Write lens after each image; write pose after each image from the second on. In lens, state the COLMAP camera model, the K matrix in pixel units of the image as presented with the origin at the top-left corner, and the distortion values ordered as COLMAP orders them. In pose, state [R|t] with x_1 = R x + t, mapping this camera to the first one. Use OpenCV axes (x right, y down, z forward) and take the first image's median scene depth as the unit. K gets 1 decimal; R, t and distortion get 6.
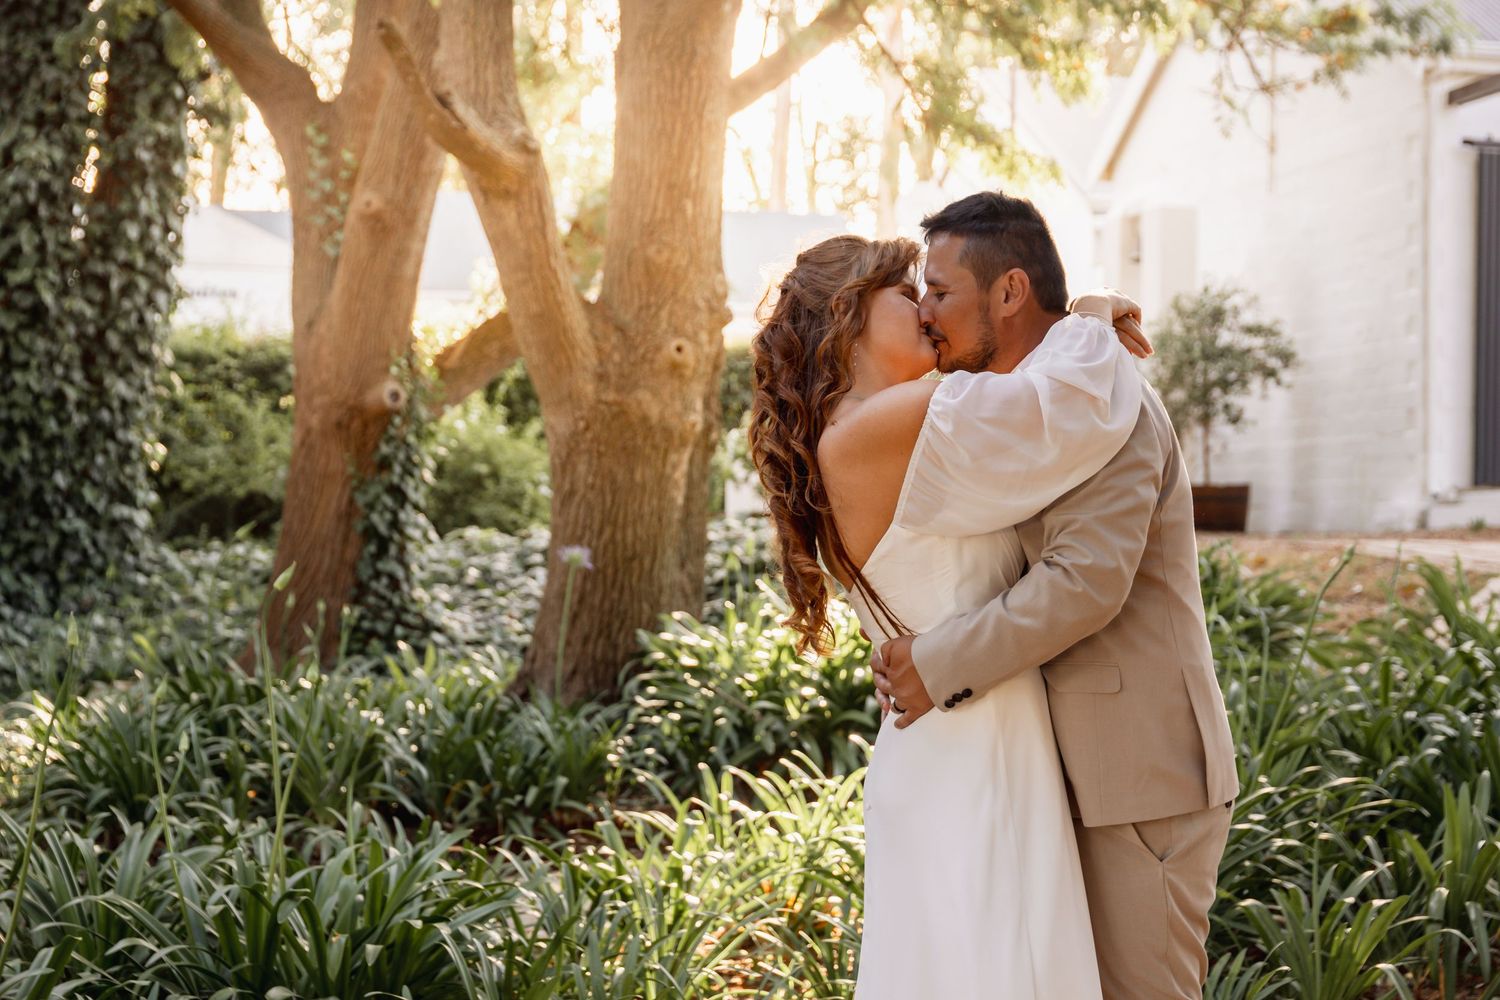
lens RADIAL K [[2849.0, 0, 750.0], [0, 2849.0, 500.0], [0, 0, 1]] dist [0.019921, 0.471424]
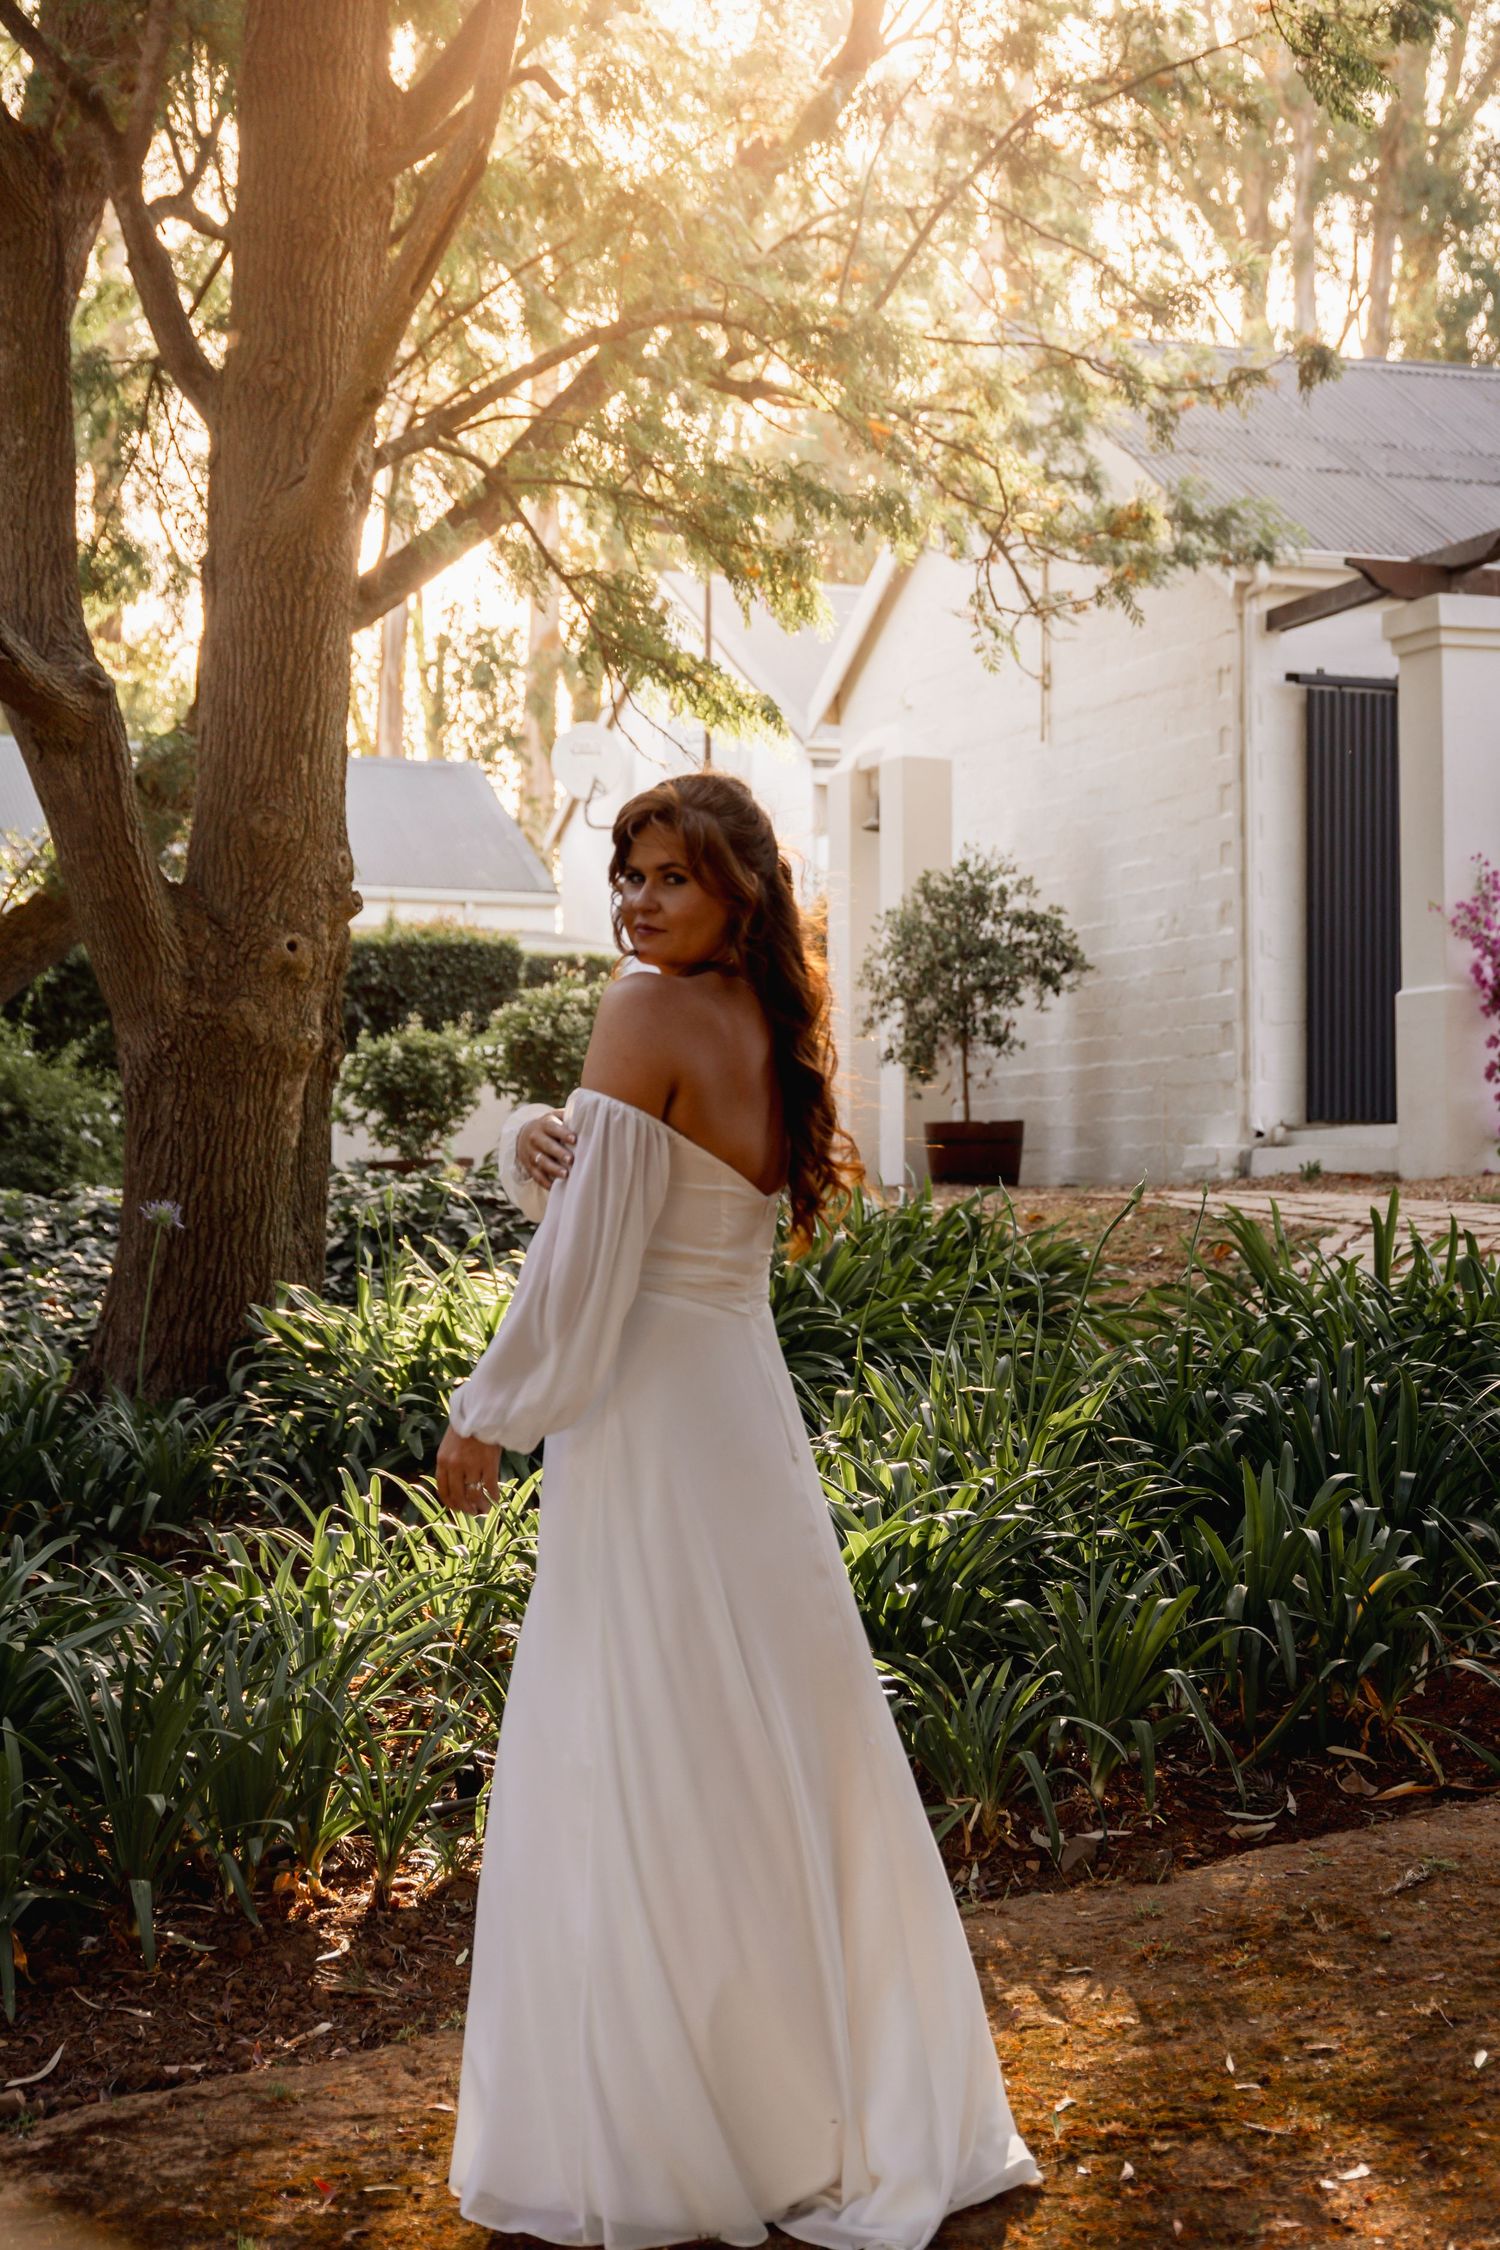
lens RADIAL K [[3157.4, 0, 750.0], [0, 3157.4, 1125.0], [0, 0, 1]] dist [0.032824, 0.022538]
pose [[0.995715, -0.007723, 0.092155, 0.020476], [0.007378, 0.999964, 0.004084, -0.007081], [-0.092183, -0.003387, 0.995736, 0.136184]]
